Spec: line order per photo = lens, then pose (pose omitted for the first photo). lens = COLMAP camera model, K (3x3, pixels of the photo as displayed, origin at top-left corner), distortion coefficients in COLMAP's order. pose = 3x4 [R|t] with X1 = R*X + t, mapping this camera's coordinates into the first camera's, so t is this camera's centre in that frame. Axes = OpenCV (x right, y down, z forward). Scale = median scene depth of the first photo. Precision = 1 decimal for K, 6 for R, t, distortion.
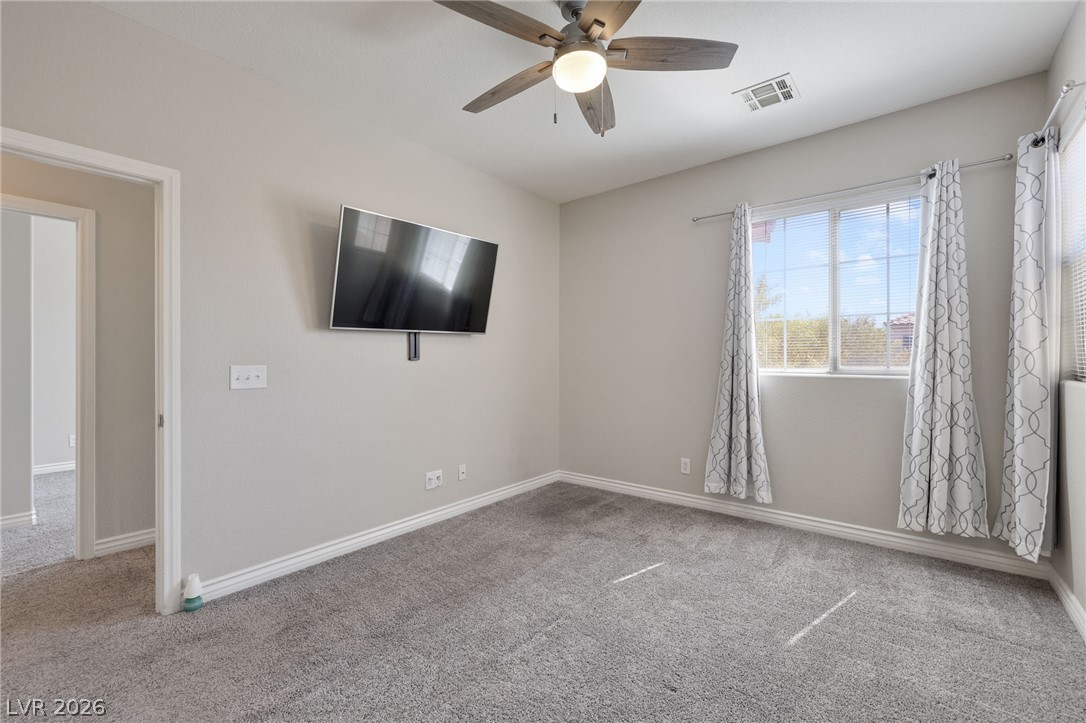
lens RADIAL K [[467.3, 0, 514.7], [0, 467.3, 356.3], [0, 0, 1]] dist [0.001118, 0.000229]
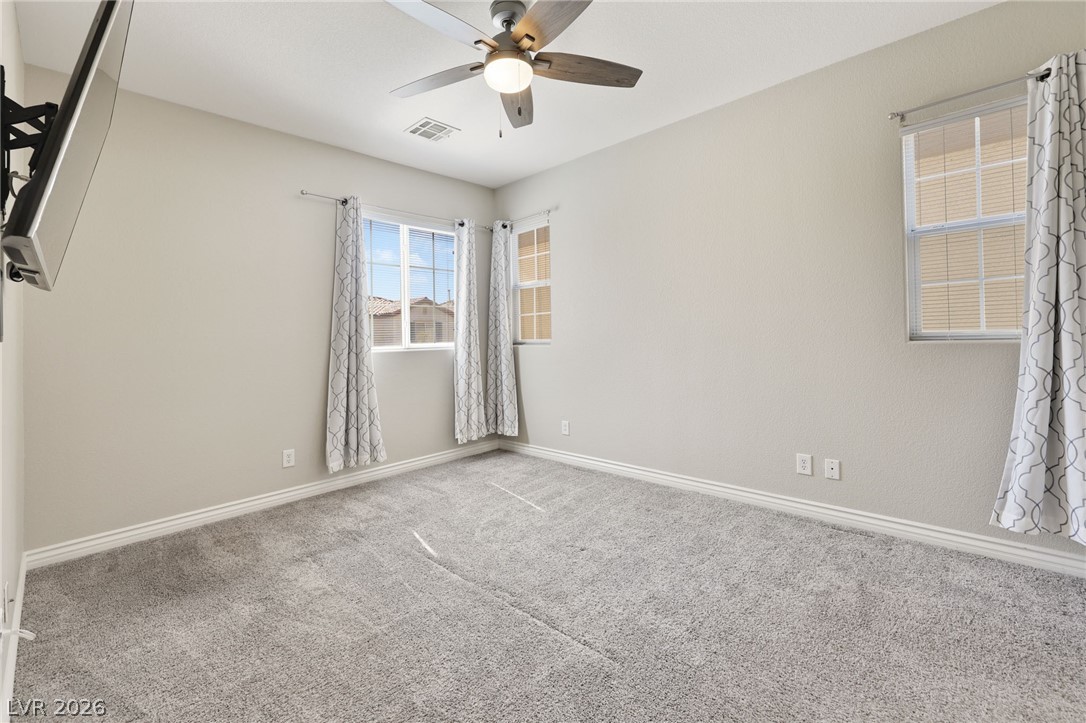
lens RADIAL K [[464.4, 0, 544.1], [0, 464.4, 335.3], [0, 0, 1]] dist [-0.003532, -0.000677]
pose [[0.039775, 0.004947, 0.999196, -0.634421], [0.022611, 0.999727, -0.005850, 0.015954], [-0.998953, 0.022826, 0.039652, 0.572133]]
